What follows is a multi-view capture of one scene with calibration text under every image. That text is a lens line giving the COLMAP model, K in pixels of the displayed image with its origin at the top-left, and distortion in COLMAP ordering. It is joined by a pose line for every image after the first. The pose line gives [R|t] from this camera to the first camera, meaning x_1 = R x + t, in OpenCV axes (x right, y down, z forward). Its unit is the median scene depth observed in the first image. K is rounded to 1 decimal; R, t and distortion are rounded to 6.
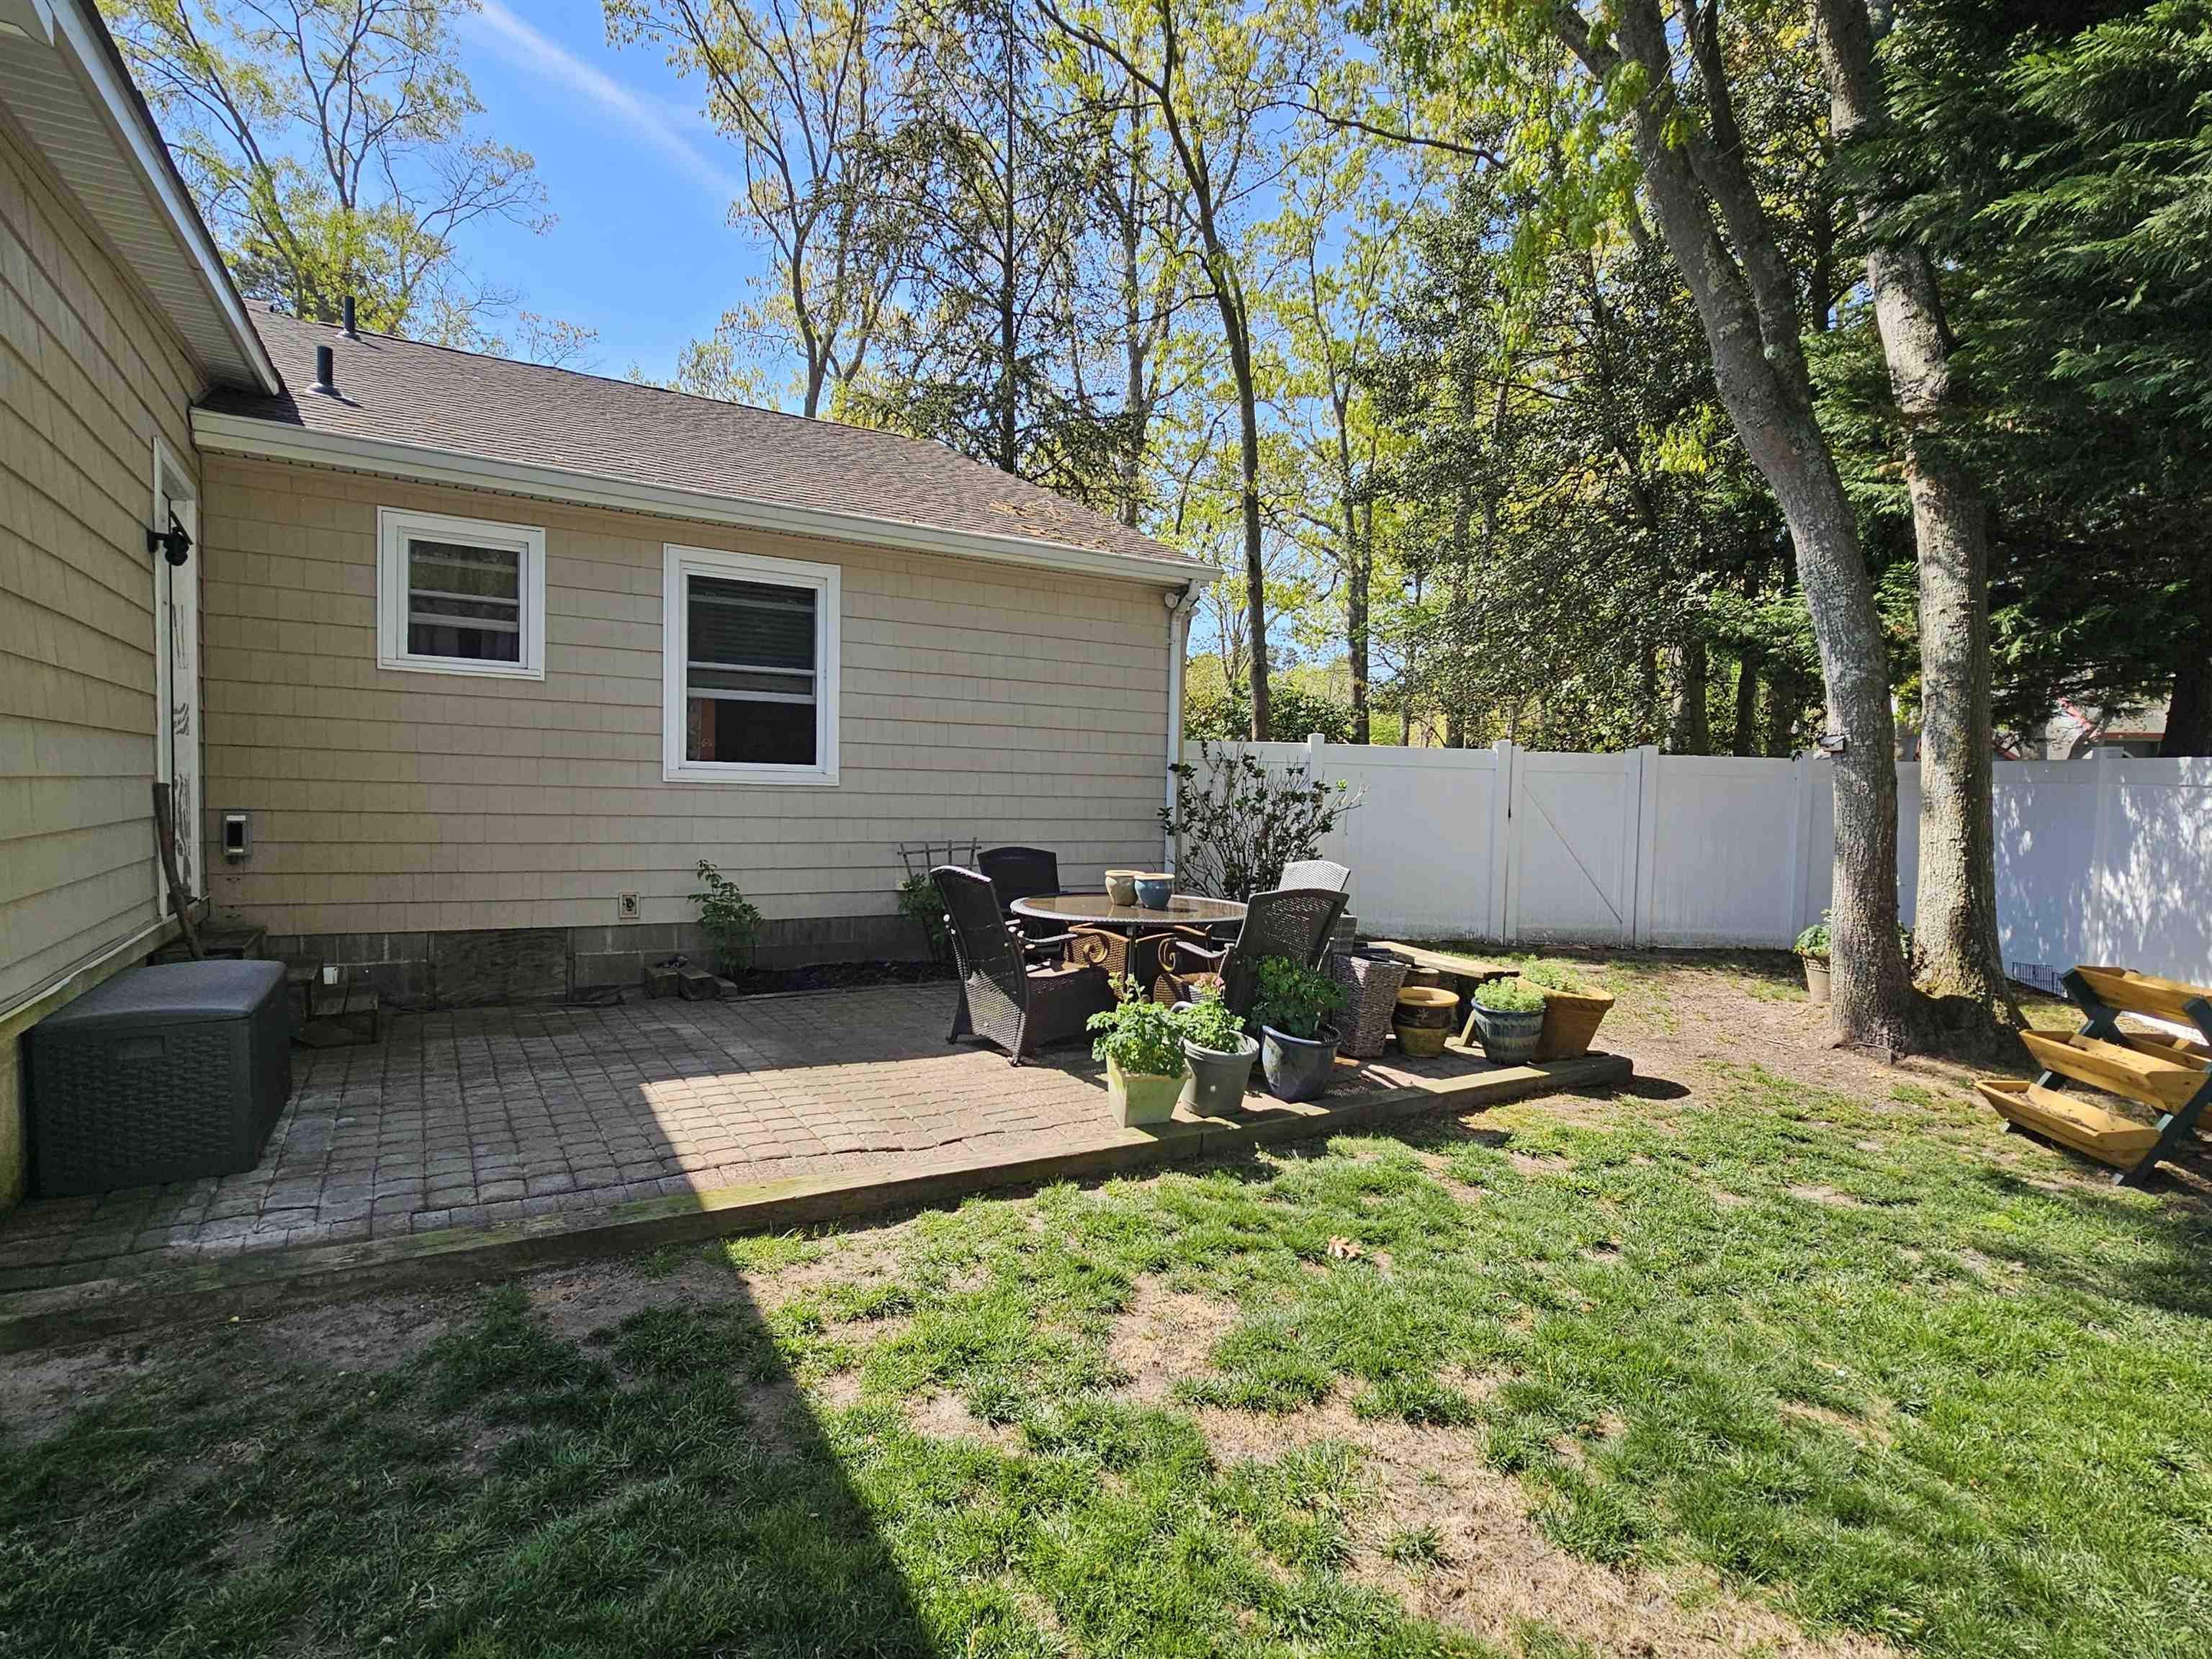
lens RADIAL K [[1140.4, 0, 1106.0], [0, 1140.4, 829.5], [0, 0, 1]] dist [0.010319, 0.000954]
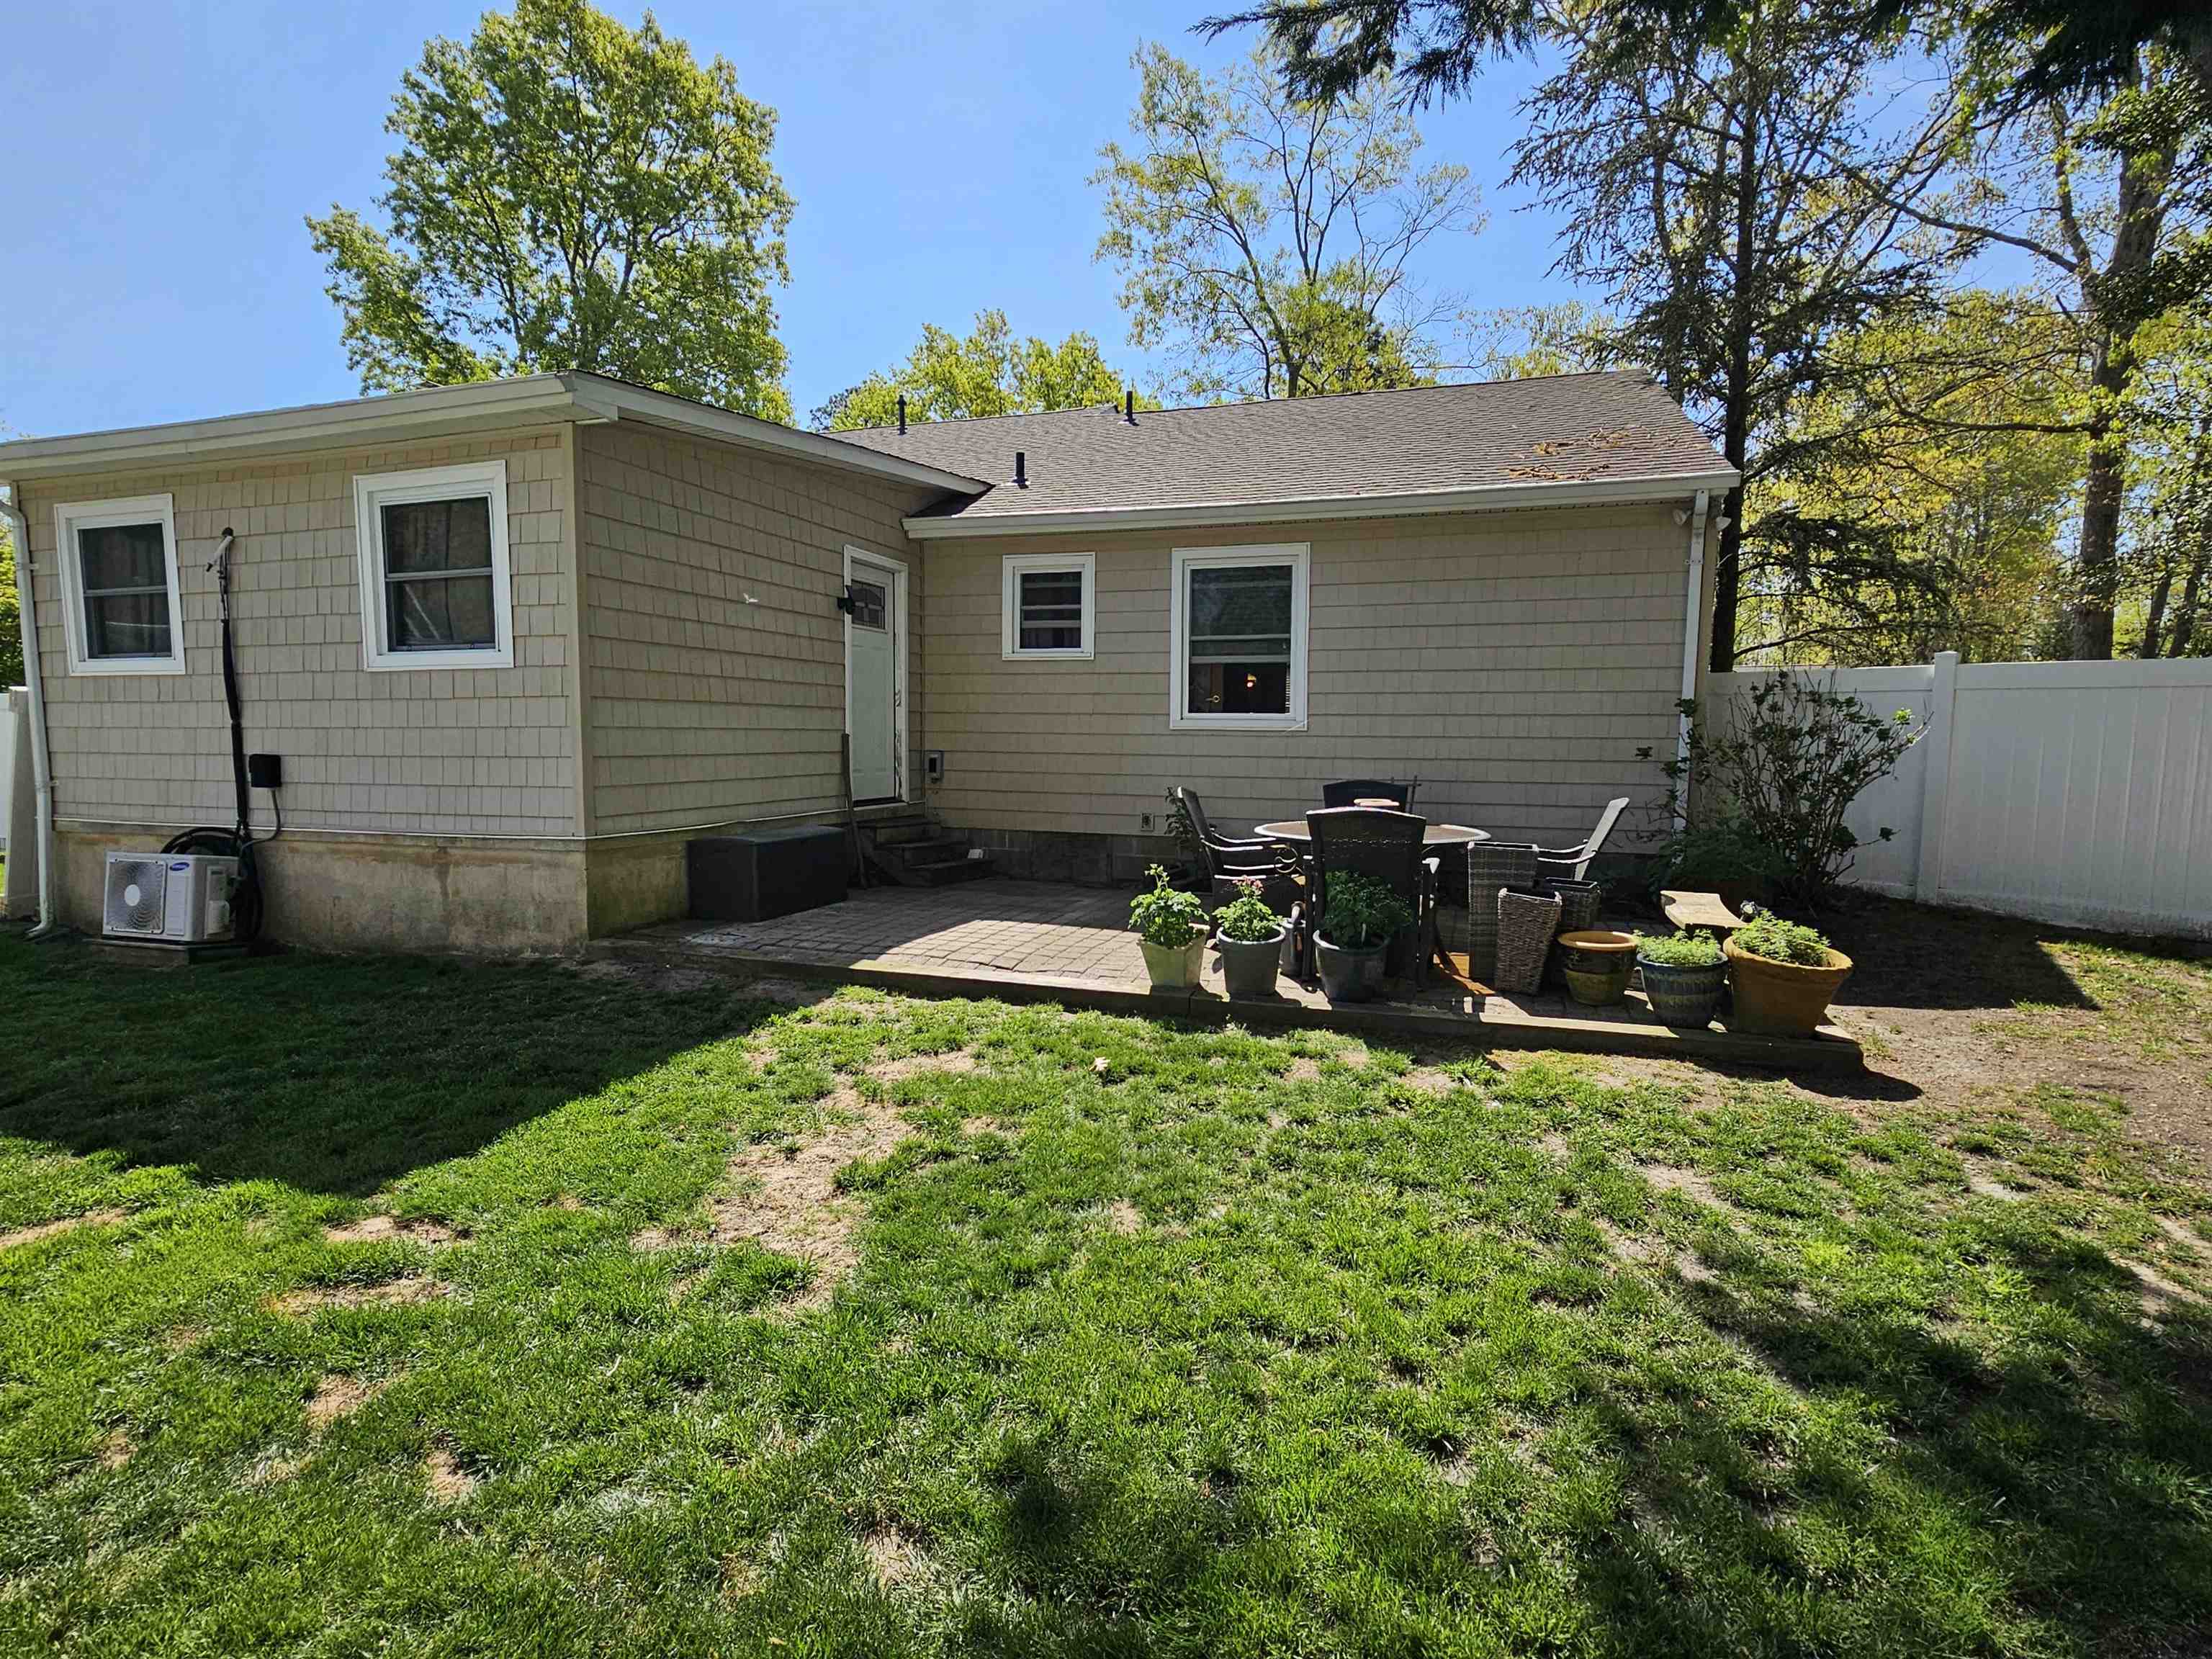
lens RADIAL K [[1140.4, 0, 1106.0], [0, 1140.4, 829.5], [0, 0, 1]] dist [0.010319, 0.000954]
pose [[0.653782, 0.043450, -0.755434, 0.641417], [-0.018873, 0.998976, 0.041124, 0.023673], [0.756447, -0.012629, 0.653933, 0.084776]]
